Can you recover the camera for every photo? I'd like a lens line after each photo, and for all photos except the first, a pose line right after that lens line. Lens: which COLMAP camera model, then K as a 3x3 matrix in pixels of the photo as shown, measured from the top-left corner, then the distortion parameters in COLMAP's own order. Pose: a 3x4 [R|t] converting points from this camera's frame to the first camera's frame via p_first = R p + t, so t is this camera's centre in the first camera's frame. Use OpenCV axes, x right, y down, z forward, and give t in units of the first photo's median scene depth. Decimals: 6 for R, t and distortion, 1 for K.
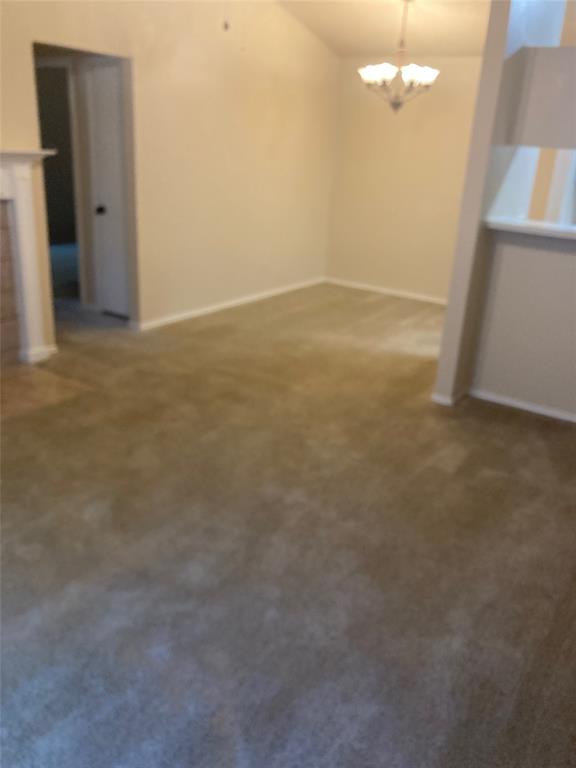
lens RADIAL K [[637.0, 0, 288.0], [0, 637.0, 384.0], [0, 0, 1]] dist [0.056670, -0.114470]
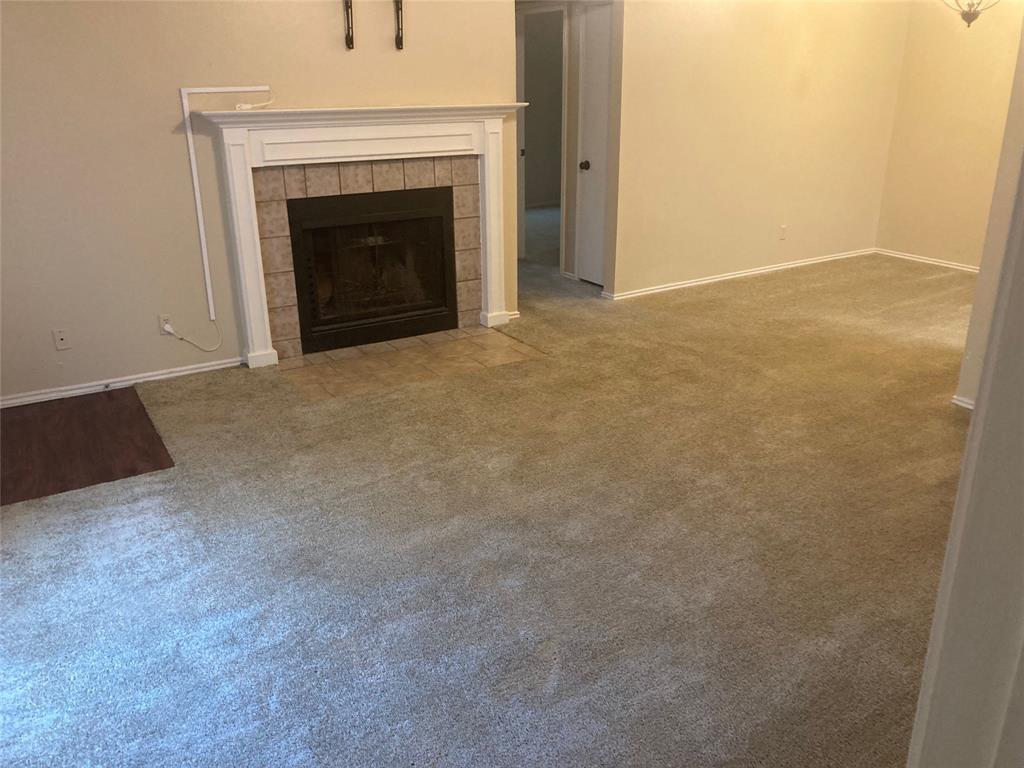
lens RADIAL K [[849.3, 0, 512.0], [0, 849.3, 384.0], [0, 0, 1]] dist [0.056670, -0.114470]
pose [[0.898397, 0.083846, -0.431106, 0.198395], [-0.094753, 0.995493, -0.003845, 0.059024], [0.428840, 0.044303, 0.902293, -0.131993]]
